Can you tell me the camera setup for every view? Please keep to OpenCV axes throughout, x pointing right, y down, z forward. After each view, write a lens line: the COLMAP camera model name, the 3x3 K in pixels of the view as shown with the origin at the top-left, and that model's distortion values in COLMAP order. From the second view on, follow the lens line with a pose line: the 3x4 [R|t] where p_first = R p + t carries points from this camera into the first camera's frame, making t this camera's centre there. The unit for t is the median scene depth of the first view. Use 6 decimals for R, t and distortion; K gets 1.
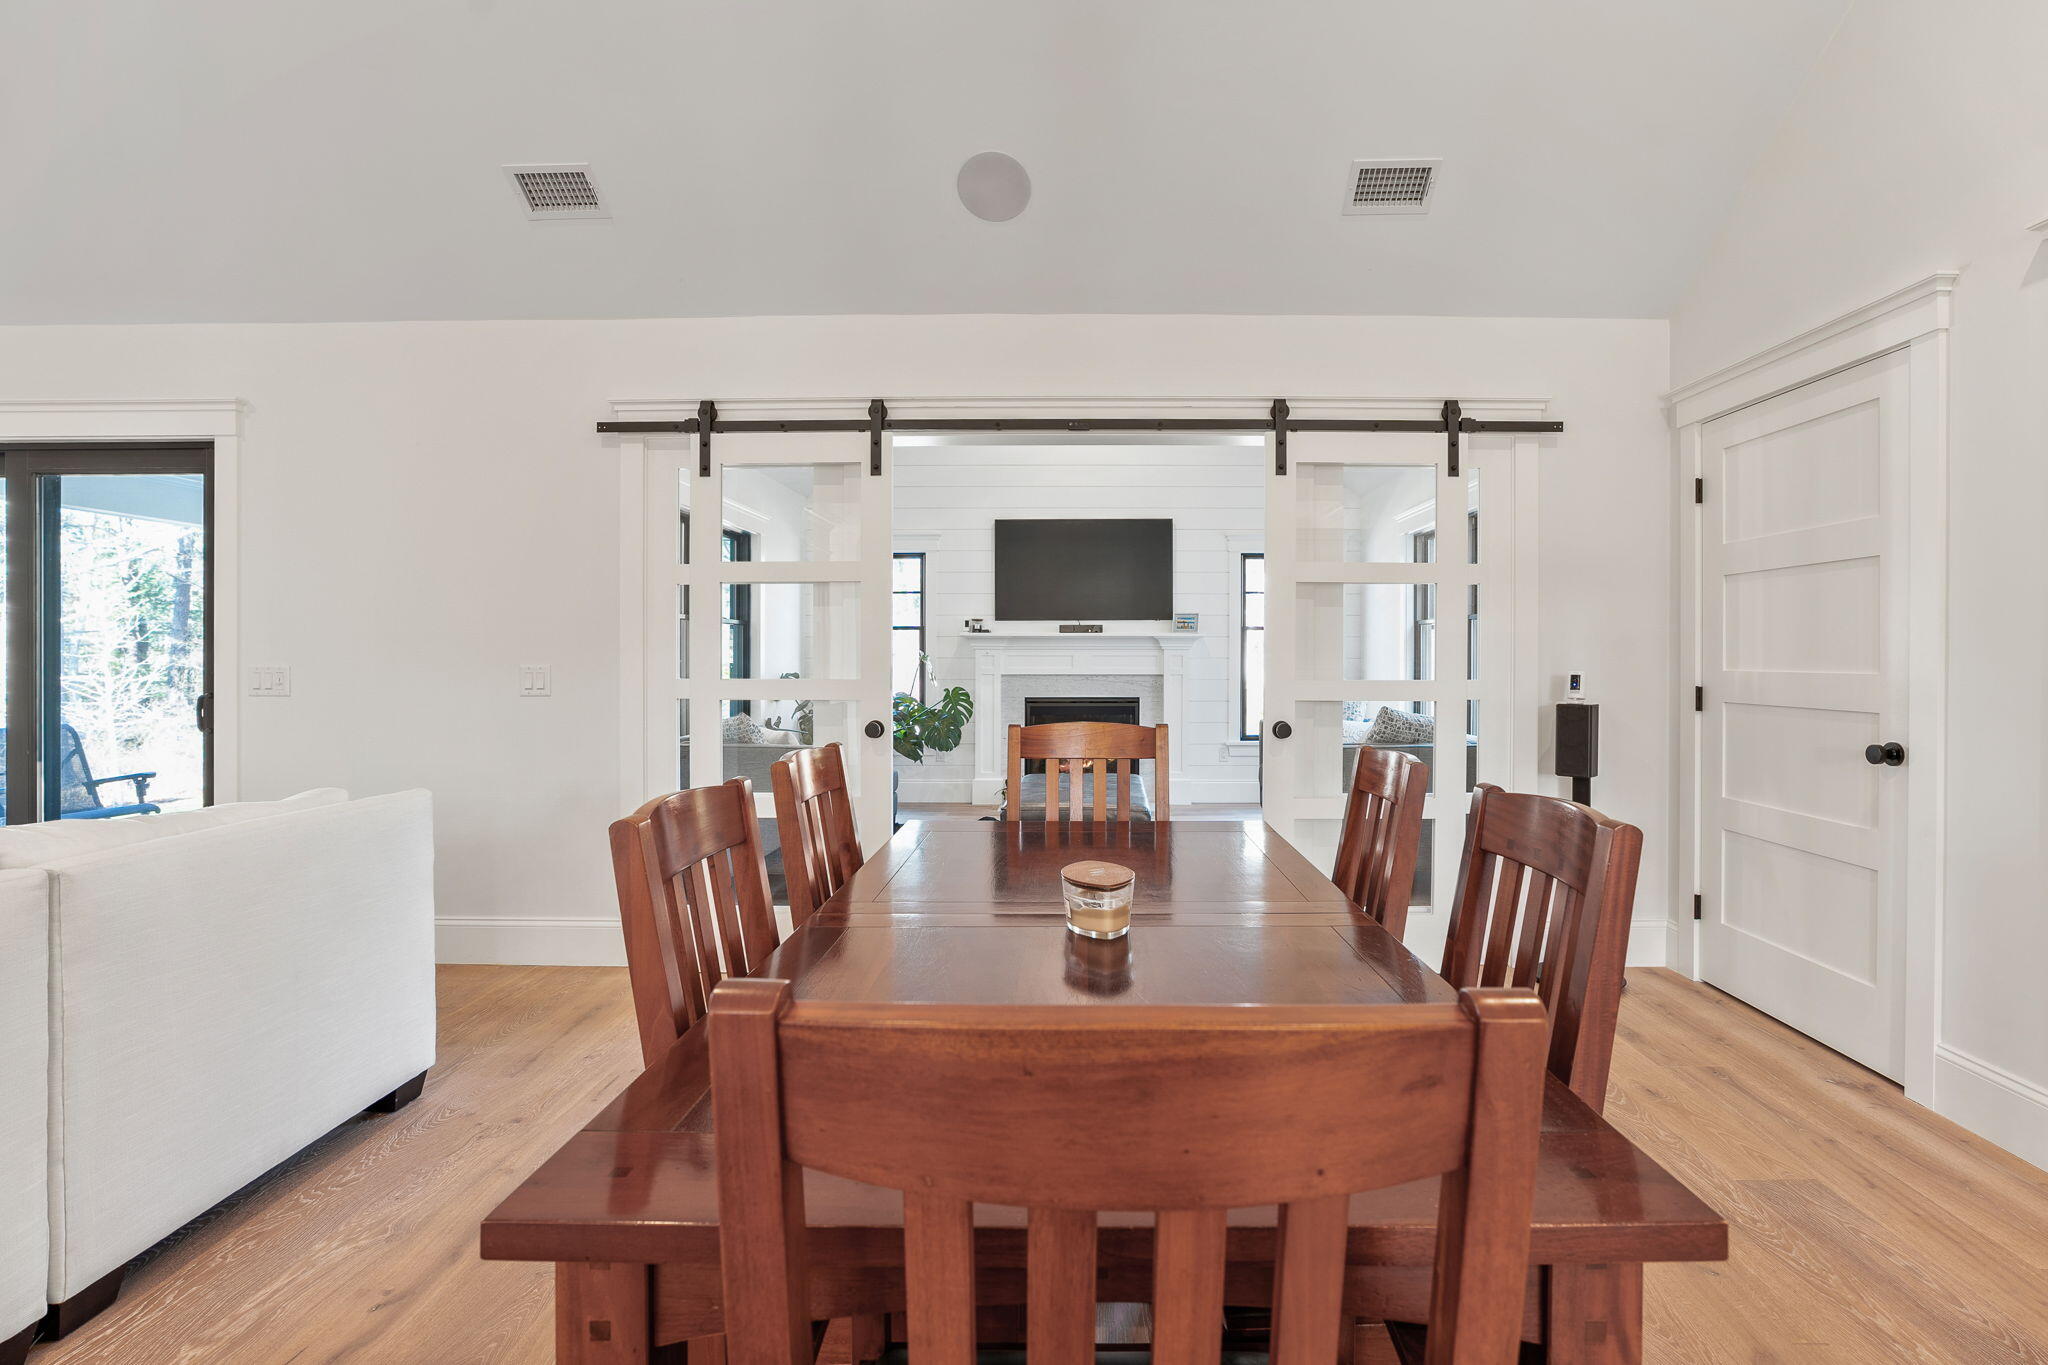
lens RADIAL K [[1015.4, 0, 1041.1], [0, 1015.4, 677.2], [0, 0, 1]] dist [-0.015958, 0.001174]
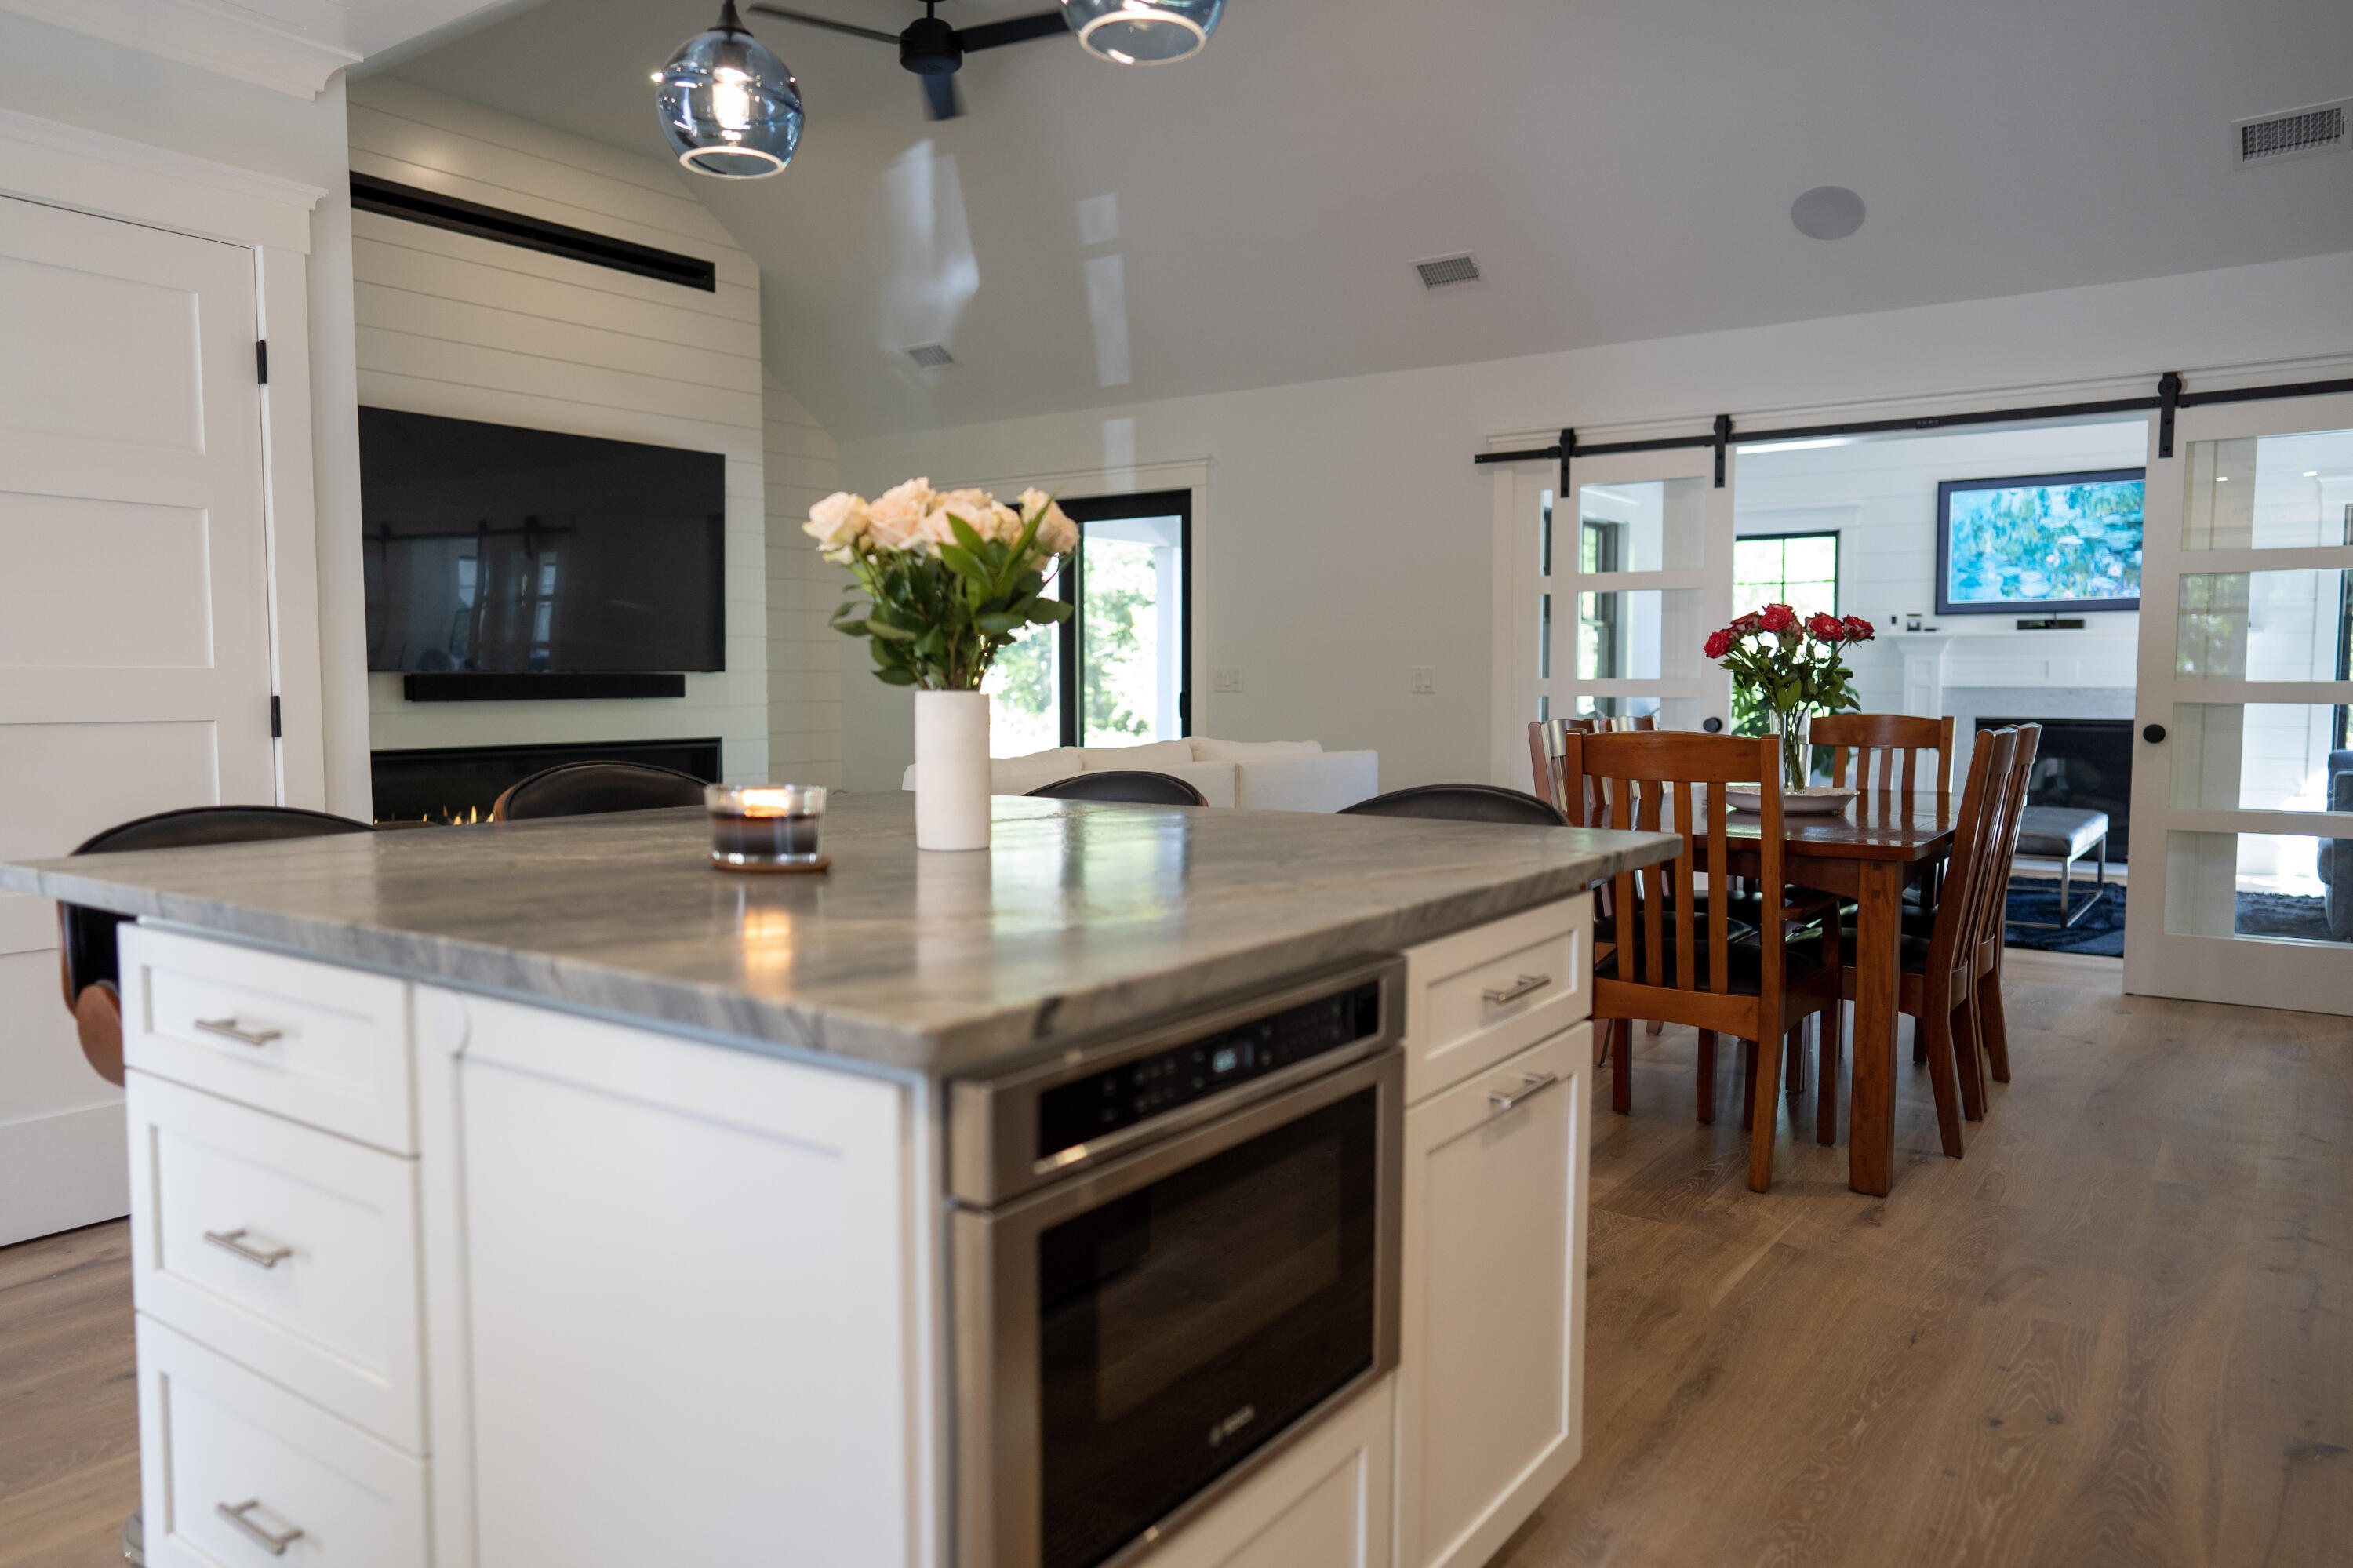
lens RADIAL K [[1599.8, 0, 1171.8], [0, 1599.8, 784.6], [0, 0, 1]] dist [-0.002231, 0.021926]
pose [[0.825845, 0.039964, -0.562479, 0.322026], [-0.011465, 0.998469, 0.054108, 0.030198], [0.563780, -0.038236, 0.825039, -0.728751]]
